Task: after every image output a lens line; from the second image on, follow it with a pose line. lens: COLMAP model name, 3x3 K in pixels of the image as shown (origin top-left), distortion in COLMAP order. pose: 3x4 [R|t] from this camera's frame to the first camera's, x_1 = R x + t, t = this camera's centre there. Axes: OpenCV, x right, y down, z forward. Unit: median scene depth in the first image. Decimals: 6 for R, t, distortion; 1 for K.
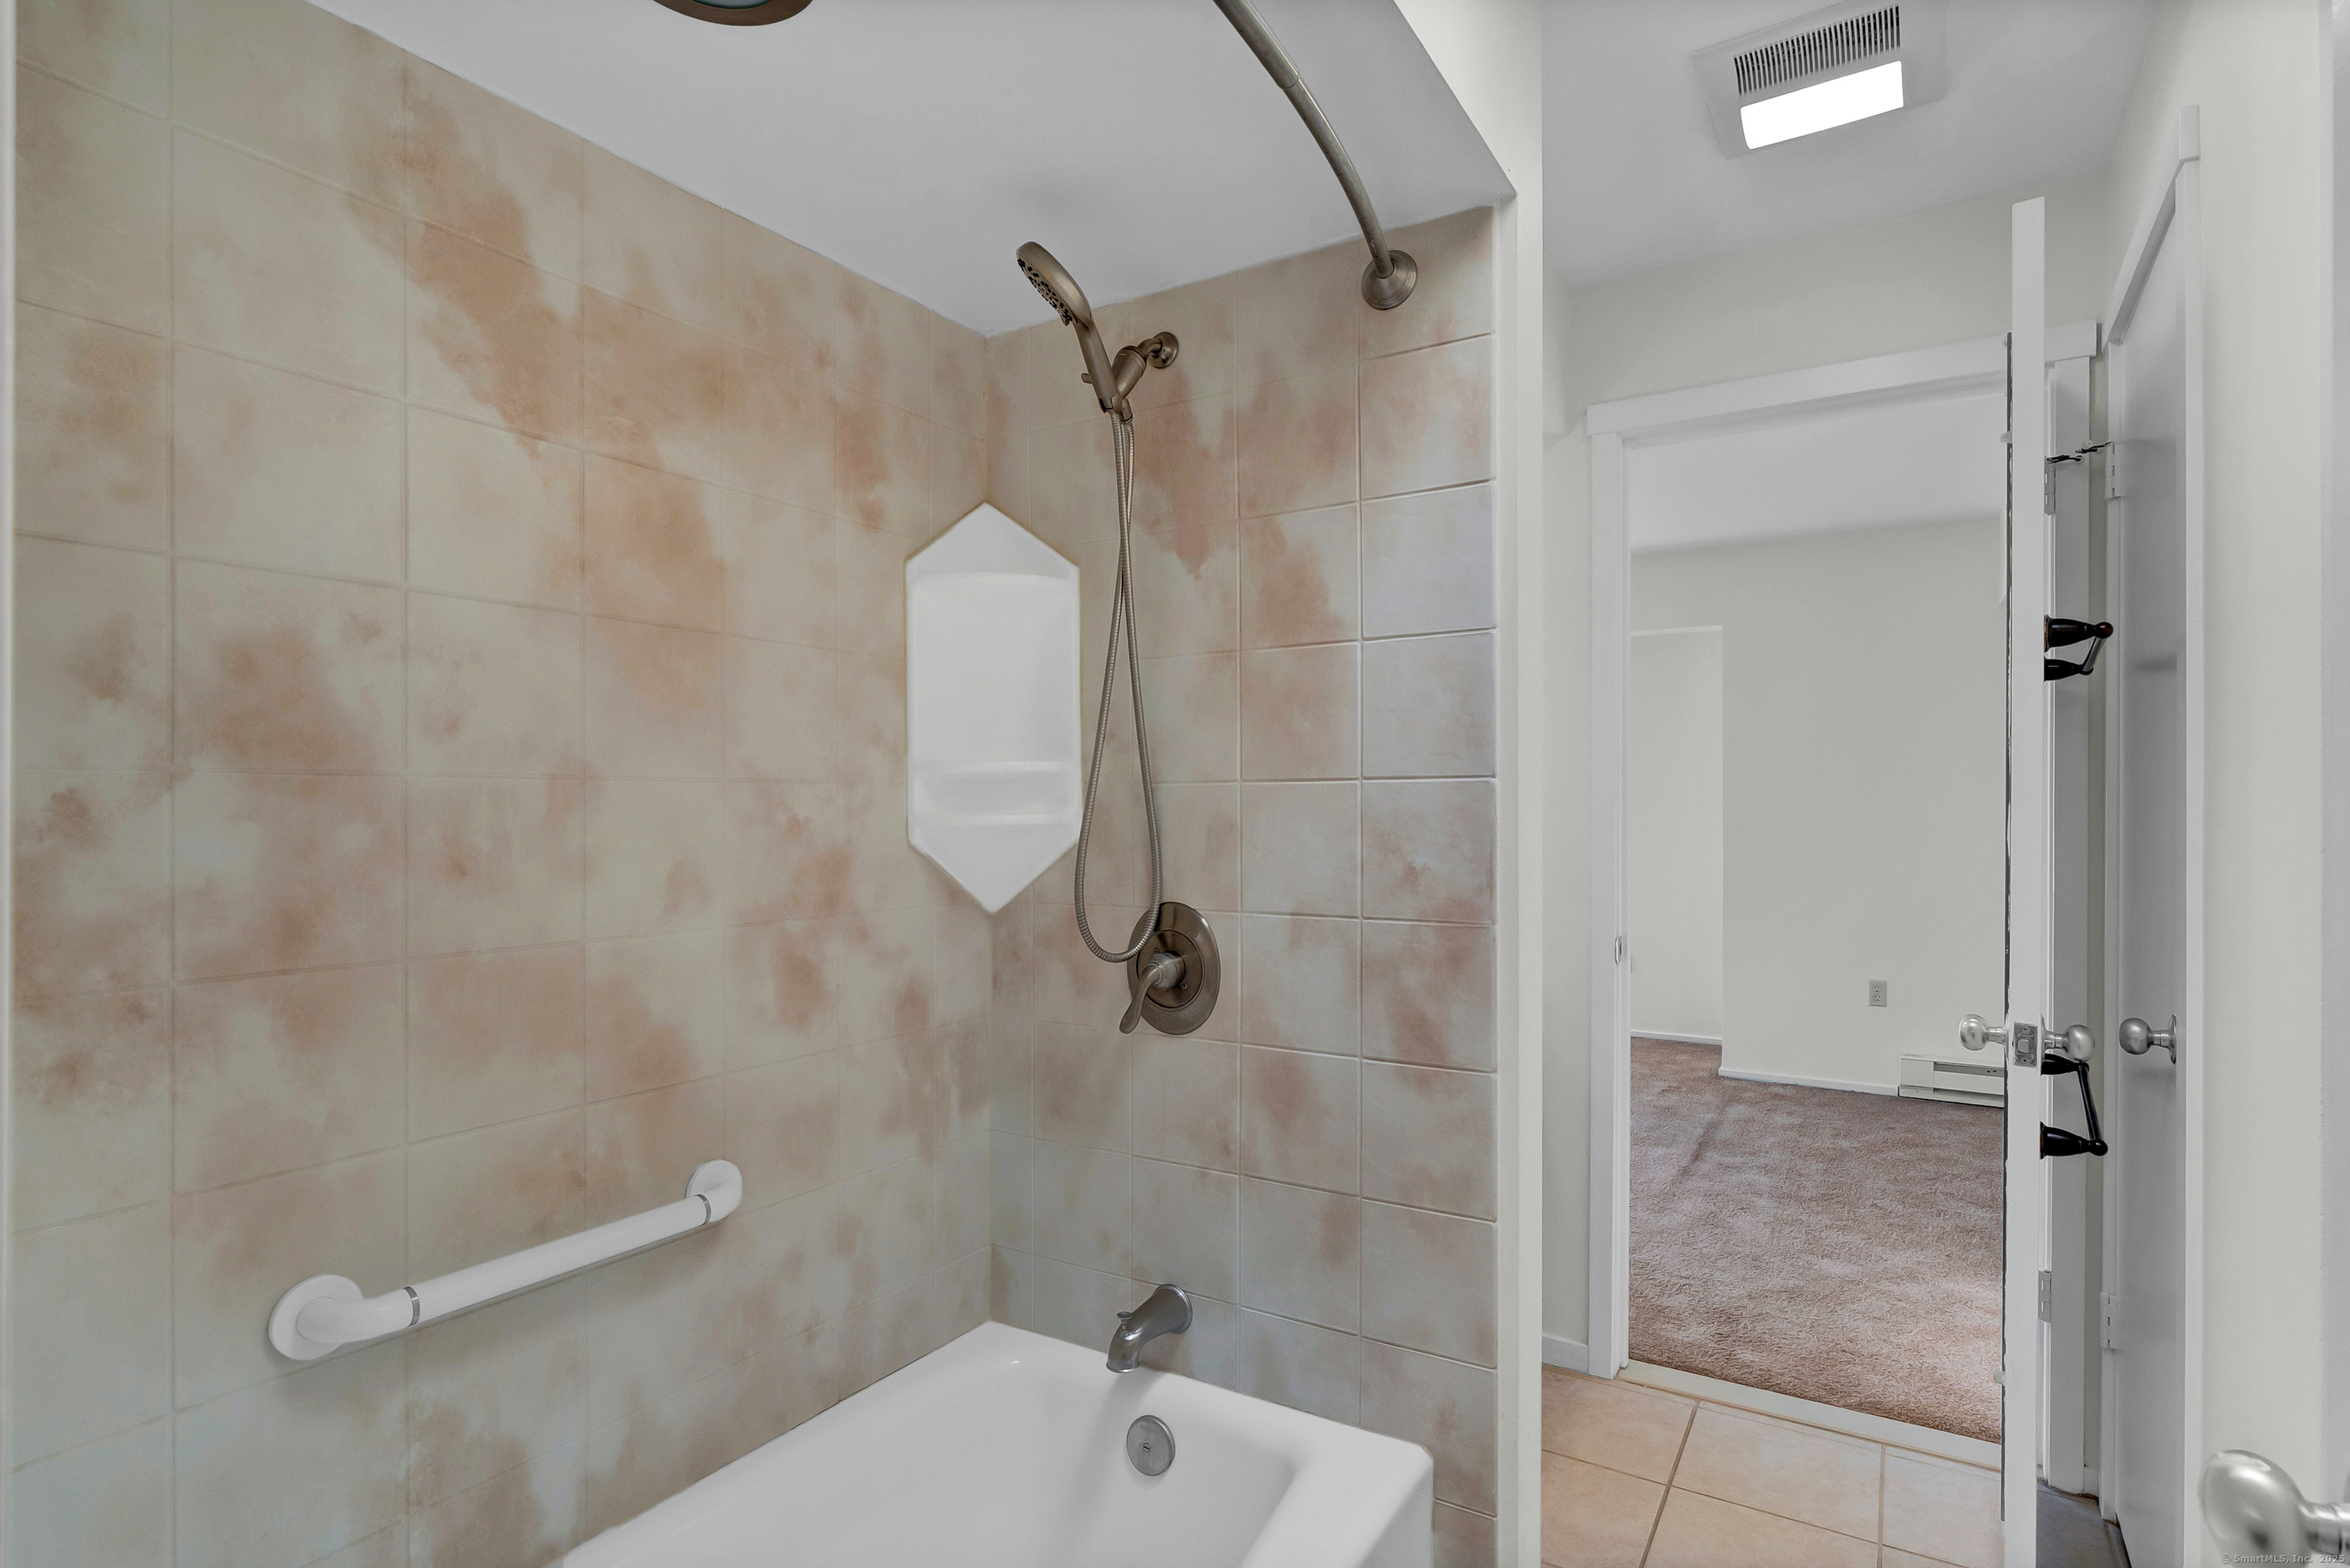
lens RADIAL K [[1177.8, 0, 1177.4], [0, 1177.8, 808.1], [0, 0, 1]] dist [-0.000138, -0.000069]
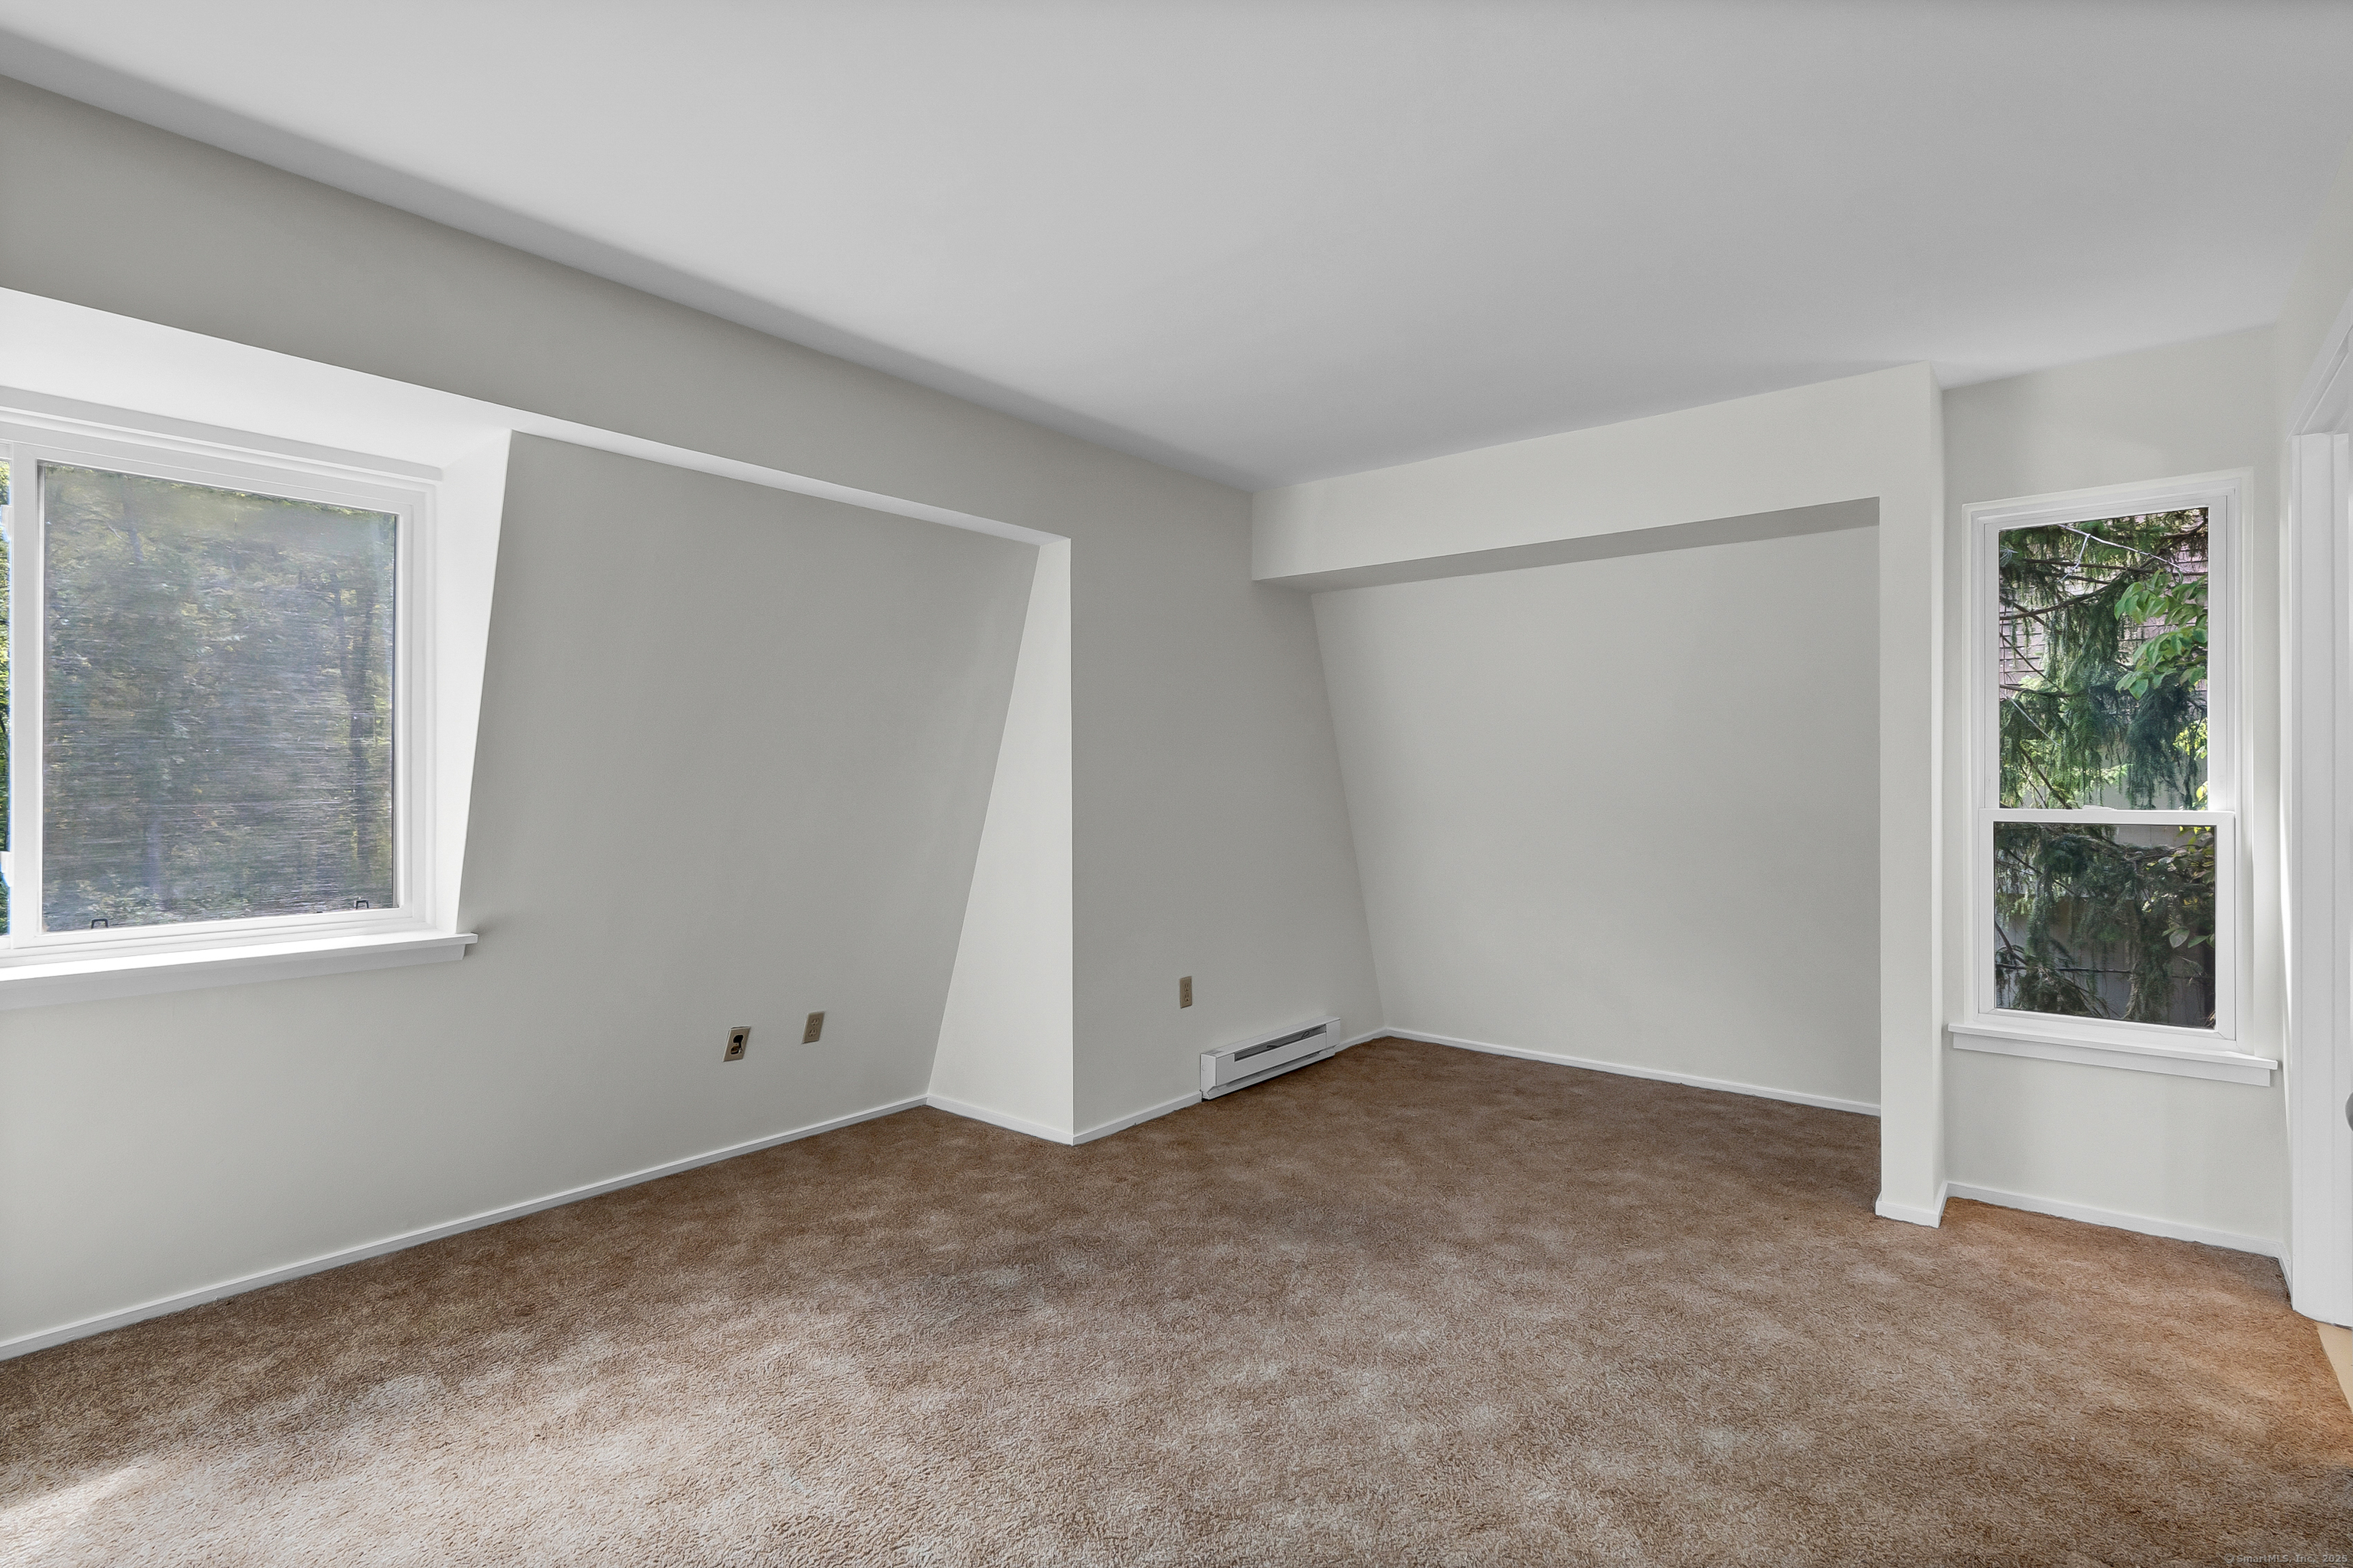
lens RADIAL K [[1117.2, 0, 1179.3], [0, 1117.2, 776.8], [0, 0, 1]] dist [-0.003298, 0.000789]
pose [[0.136905, 0.004243, 0.990575, -0.306580], [0.005092, 0.999975, -0.004987, -0.000818], [-0.990571, 0.005727, 0.136880, 1.127780]]
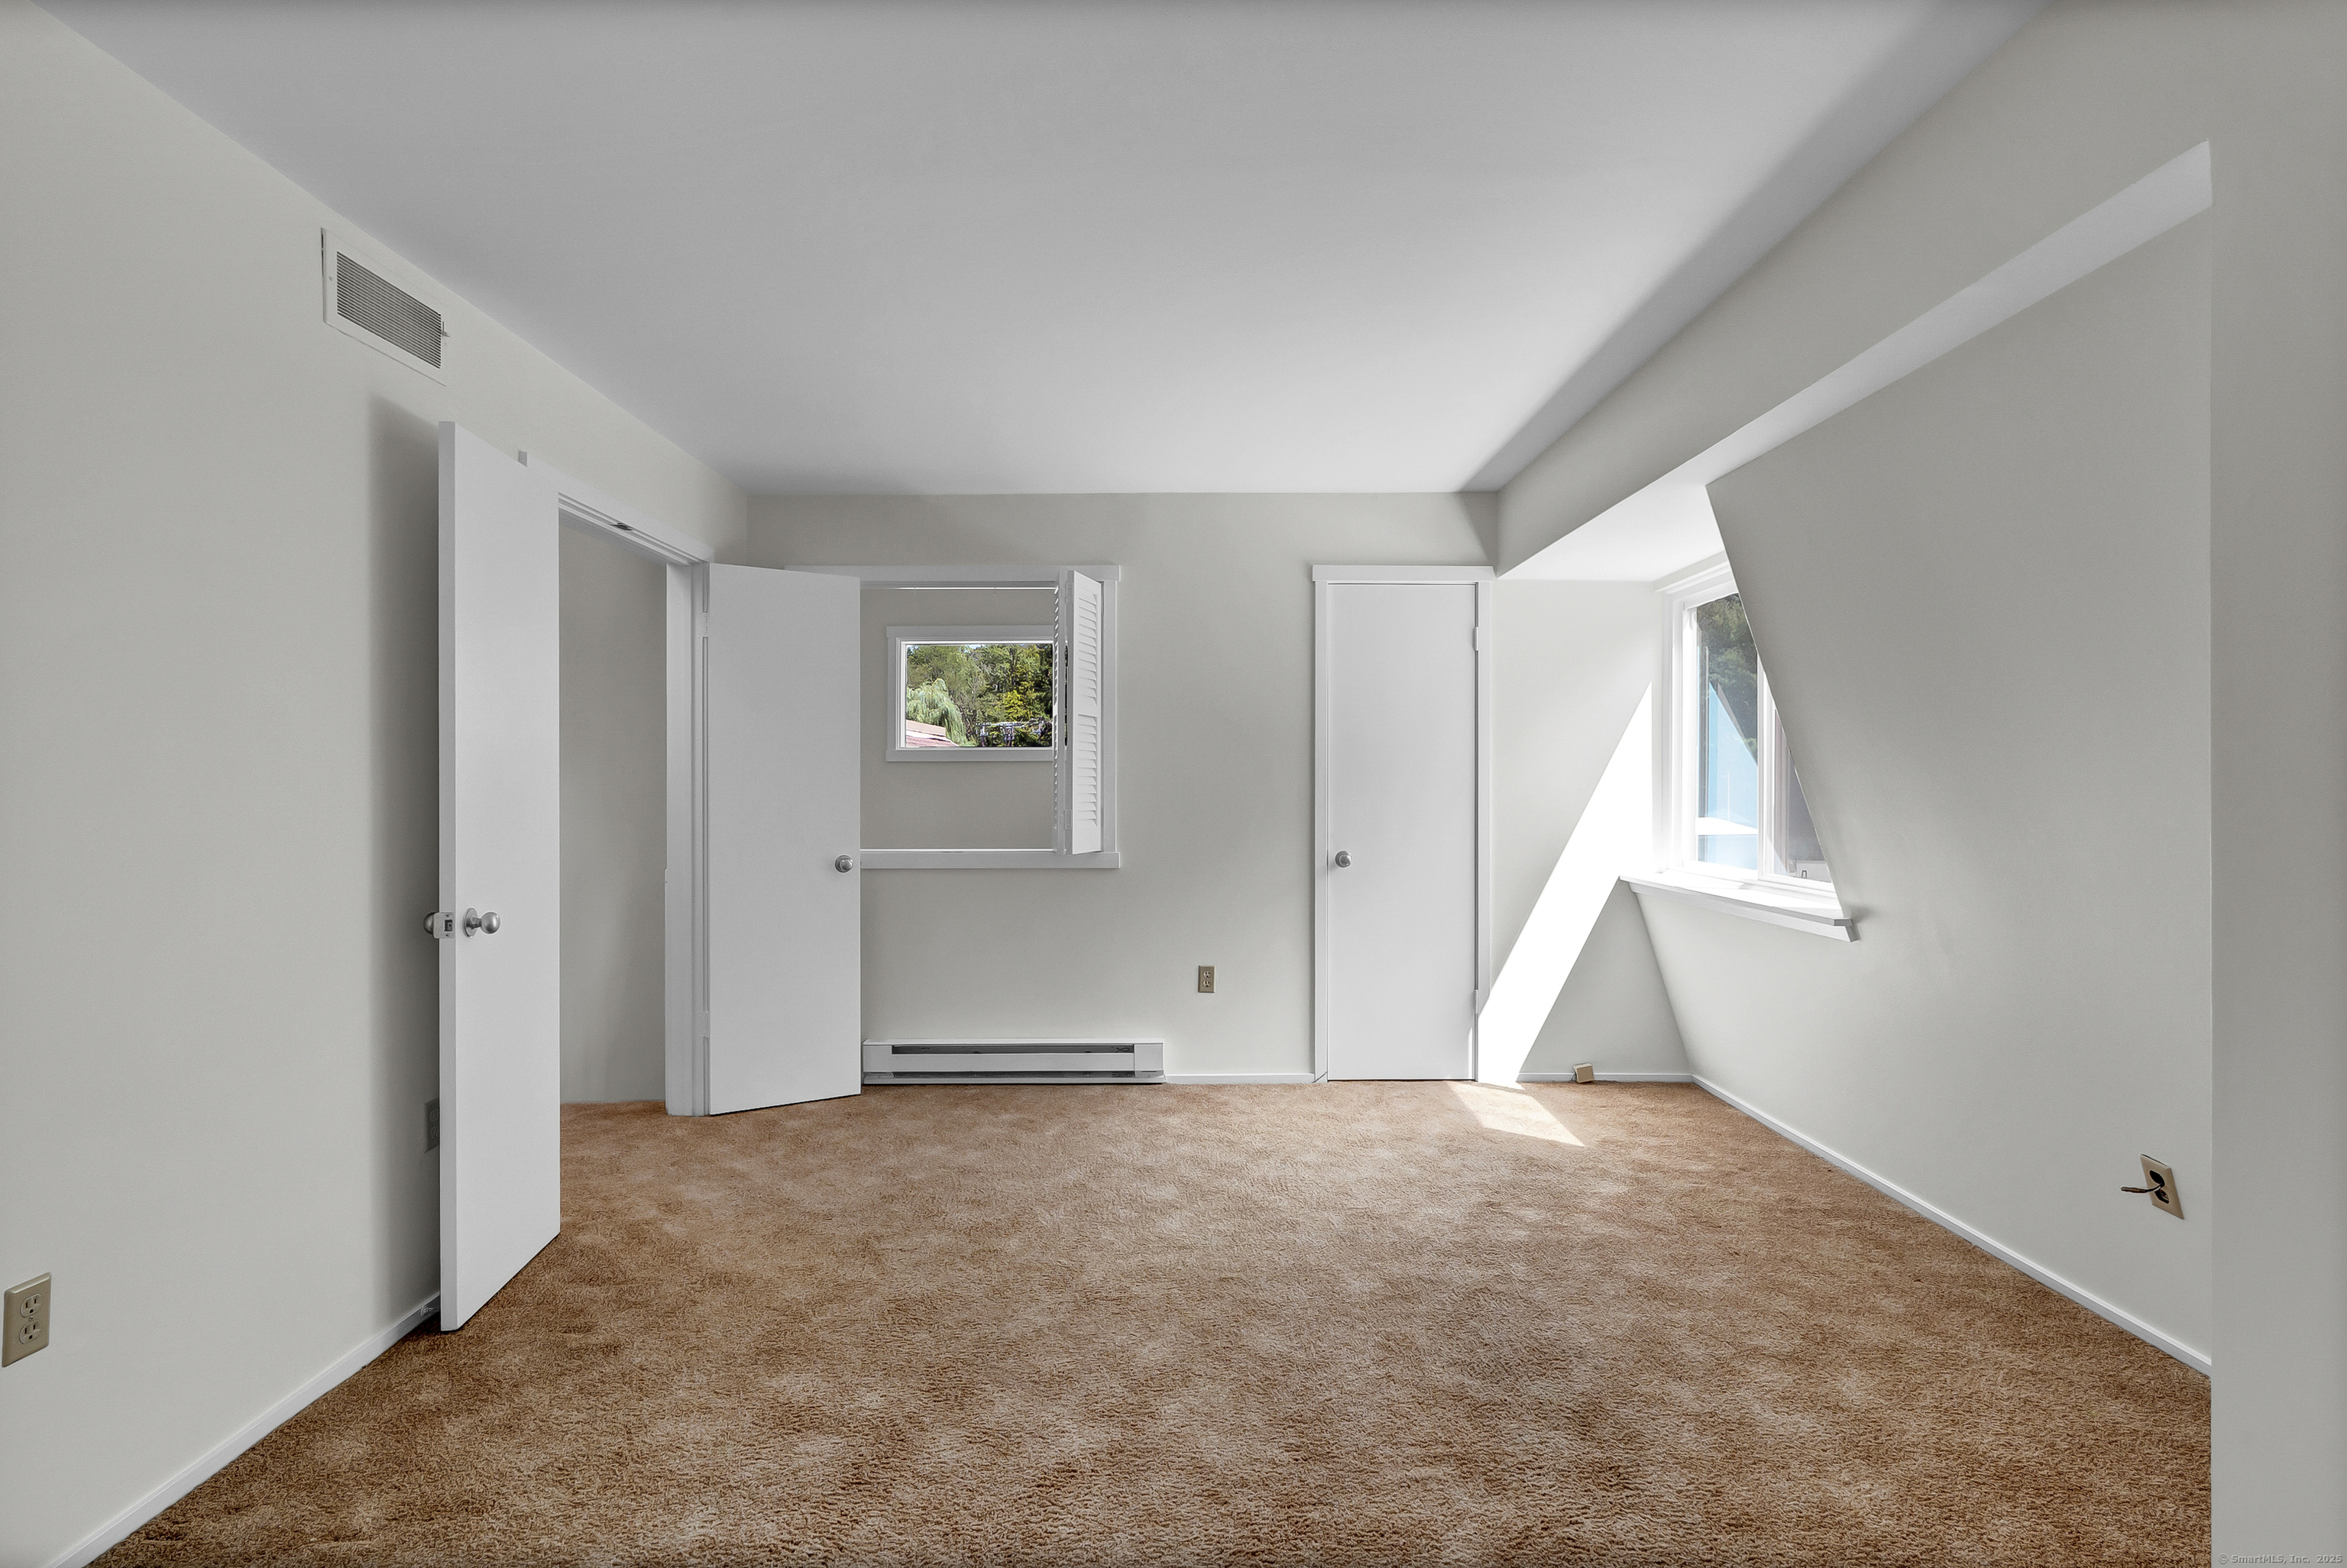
lens RADIAL K [[1137.7, 0, 1173.5], [0, 1137.7, 784.0], [0, 0, 1]] dist [0.001782, 0.000693]
pose [[0.533544, 0.002017, -0.845770, 0.760251], [0.000381, 0.999996, 0.002626, -0.000659], [0.845772, -0.001723, 0.533542, 0.863060]]
